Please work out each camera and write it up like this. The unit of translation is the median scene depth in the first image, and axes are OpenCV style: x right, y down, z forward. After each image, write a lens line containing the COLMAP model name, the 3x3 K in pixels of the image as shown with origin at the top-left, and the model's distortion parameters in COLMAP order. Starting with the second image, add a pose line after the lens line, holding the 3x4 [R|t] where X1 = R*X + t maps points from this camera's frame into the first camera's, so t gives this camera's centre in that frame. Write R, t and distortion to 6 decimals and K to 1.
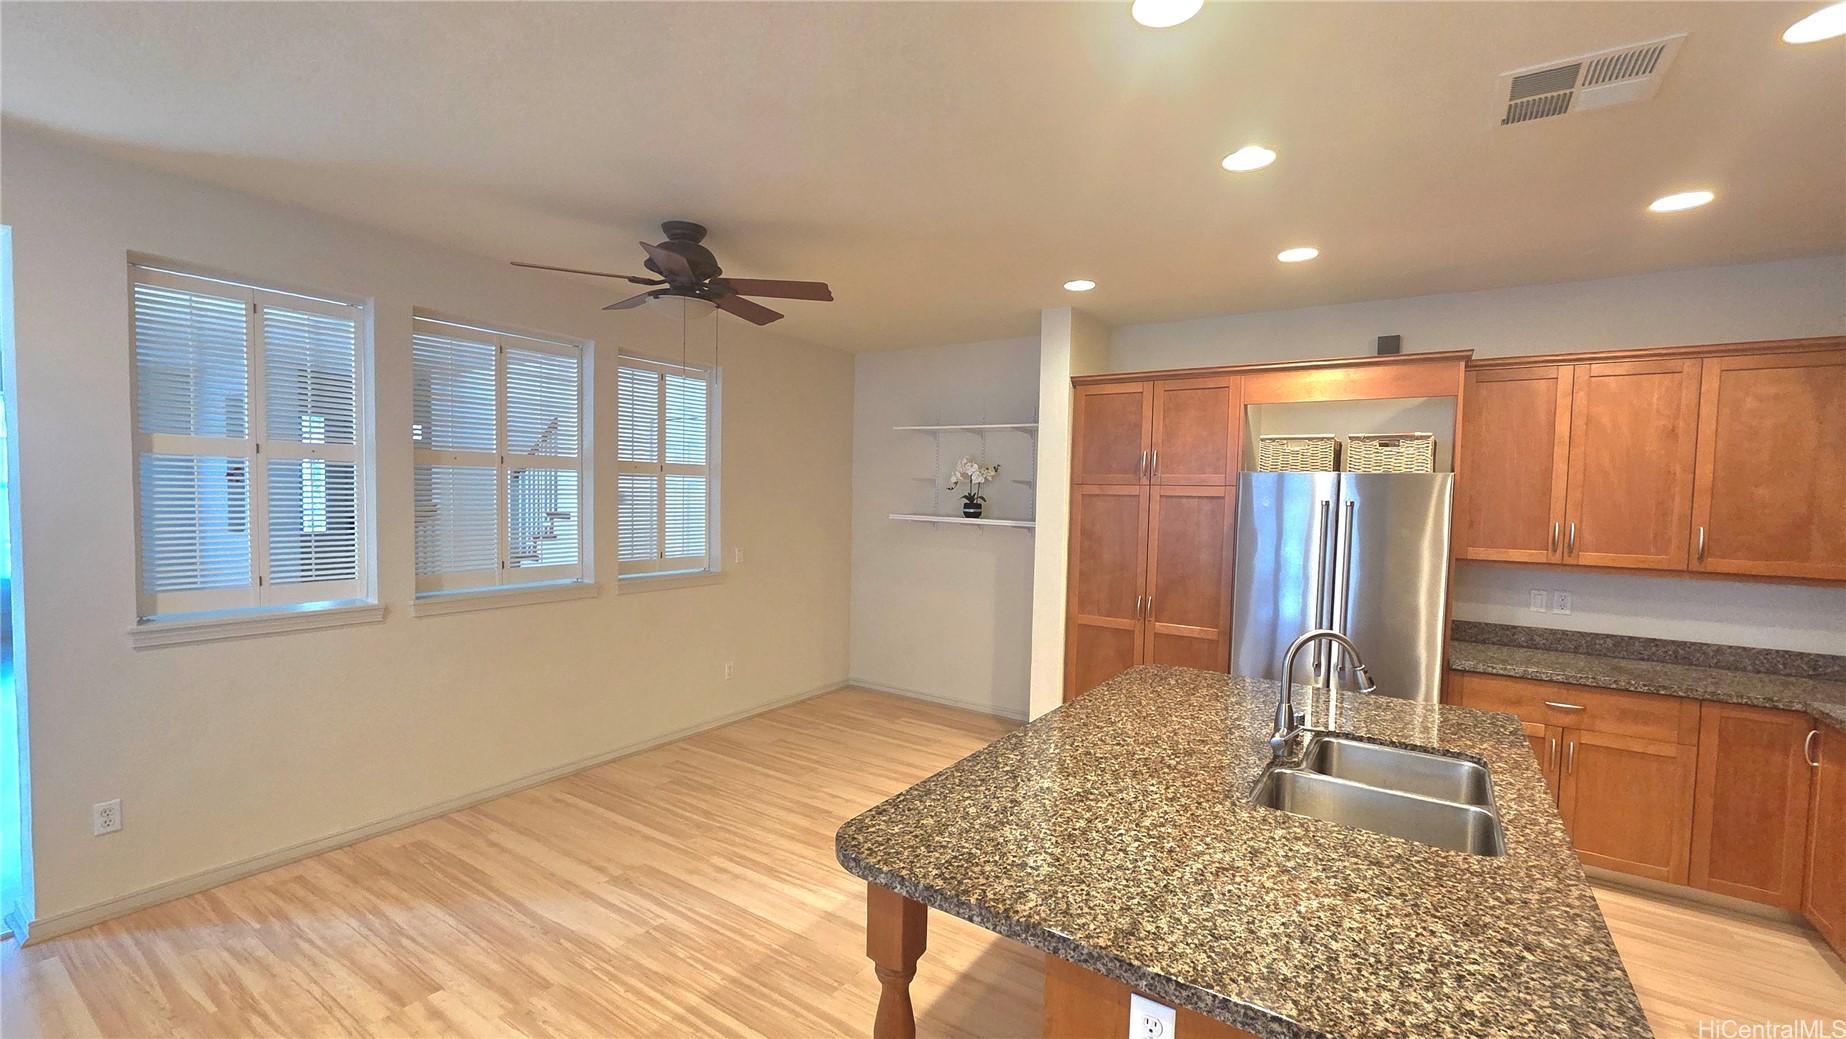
lens RADIAL K [[754.8, 0, 920.4], [0, 754.8, 533.2], [0, 0, 1]] dist [0.001827, 0.000014]
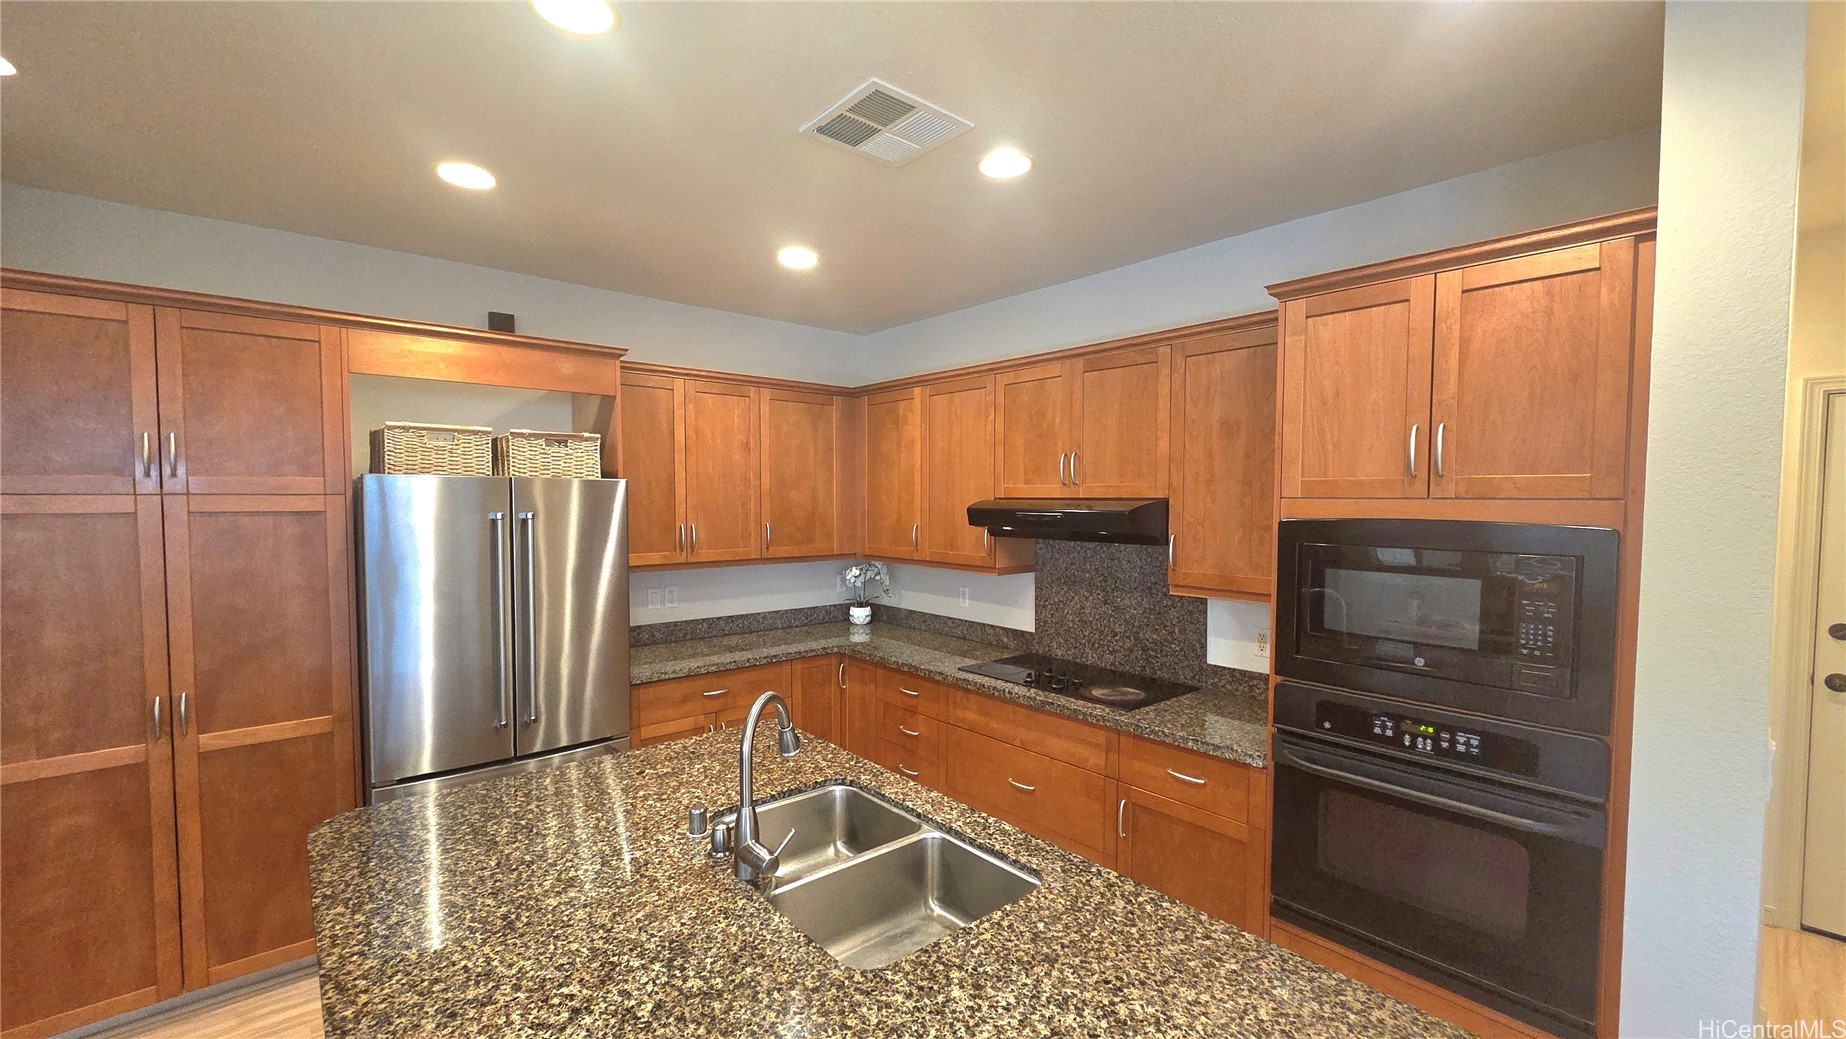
lens RADIAL K [[754.8, 0, 920.4], [0, 754.8, 533.2], [0, 0, 1]] dist [0.001827, 0.000014]
pose [[0.265038, -0.070024, 0.961692, -0.086236], [0.053889, 0.996876, 0.057735, -0.039365], [-0.962731, 0.036523, 0.267984, 0.331682]]
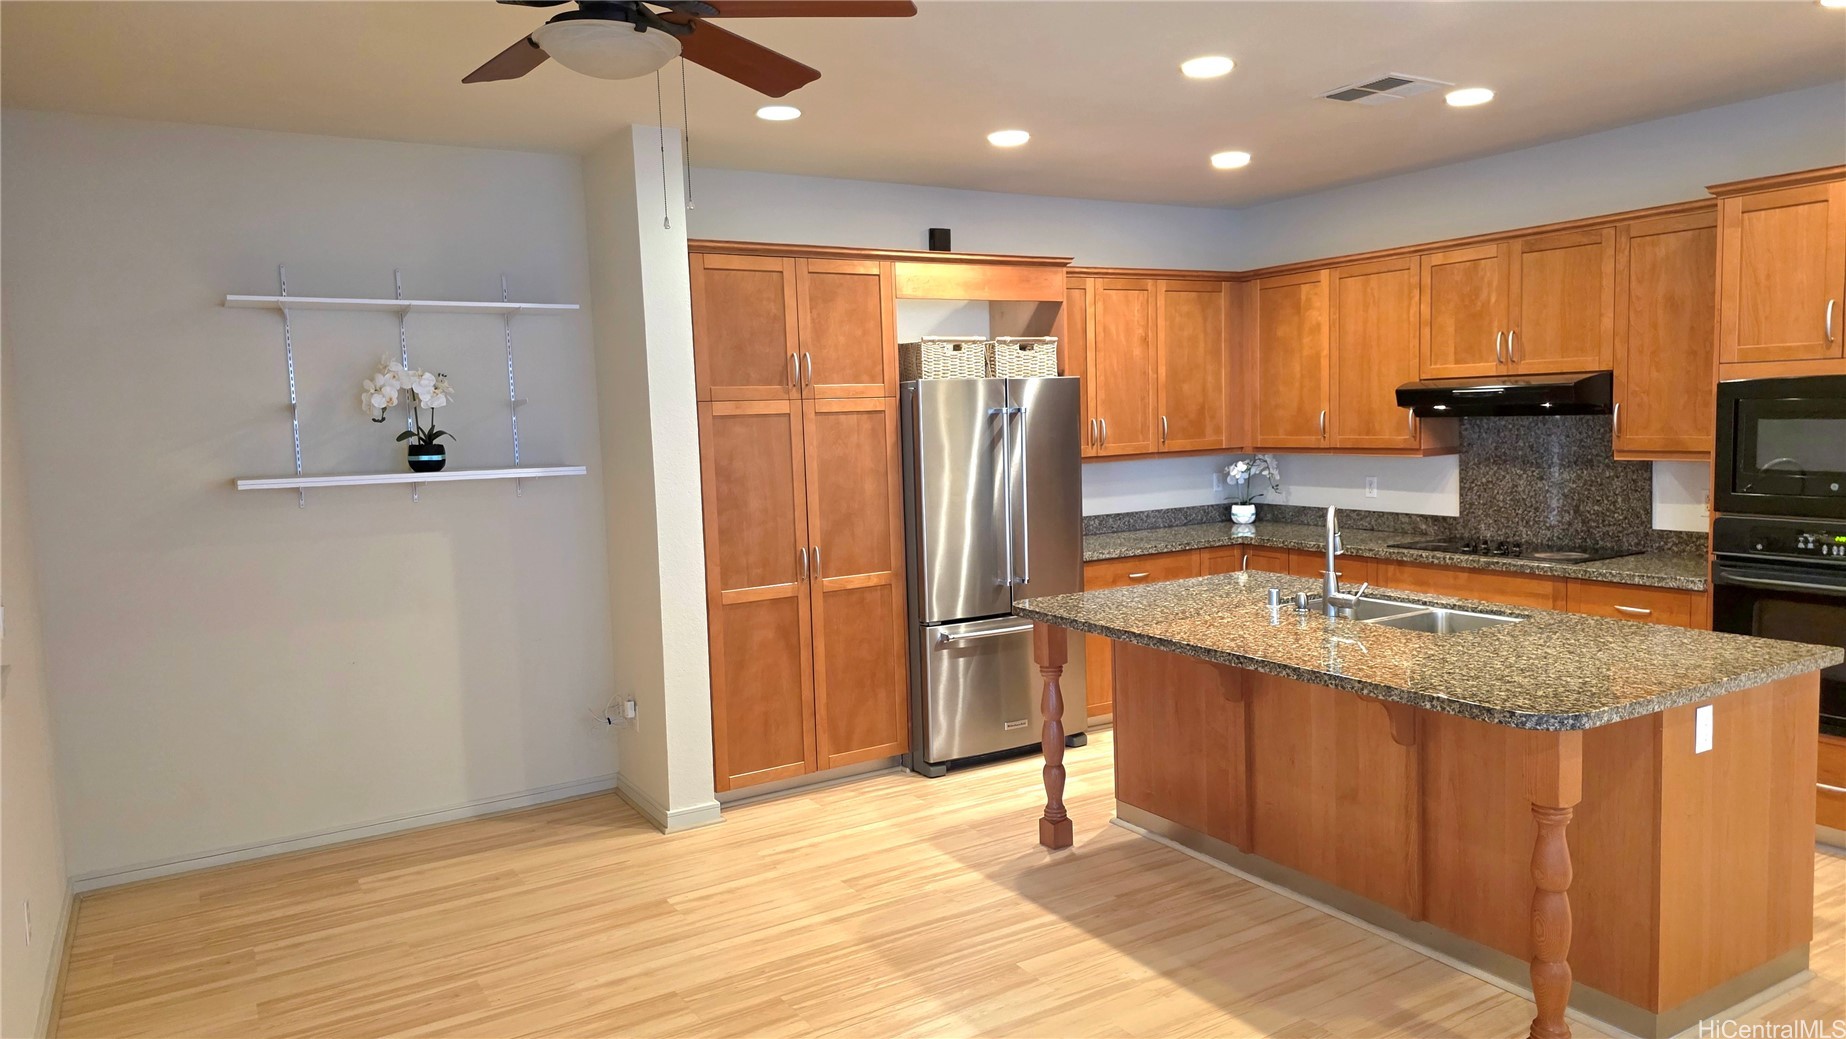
lens RADIAL K [[1235.3, 0, 923.0], [0, 1235.3, 519.5], [0, 0, 1]] dist [0.079636, -0.066835]
pose [[0.416057, -0.118964, 0.901523, -0.796812], [0.090874, 0.991882, 0.088949, -0.045519], [-0.904786, 0.044917, 0.423490, 0.395306]]
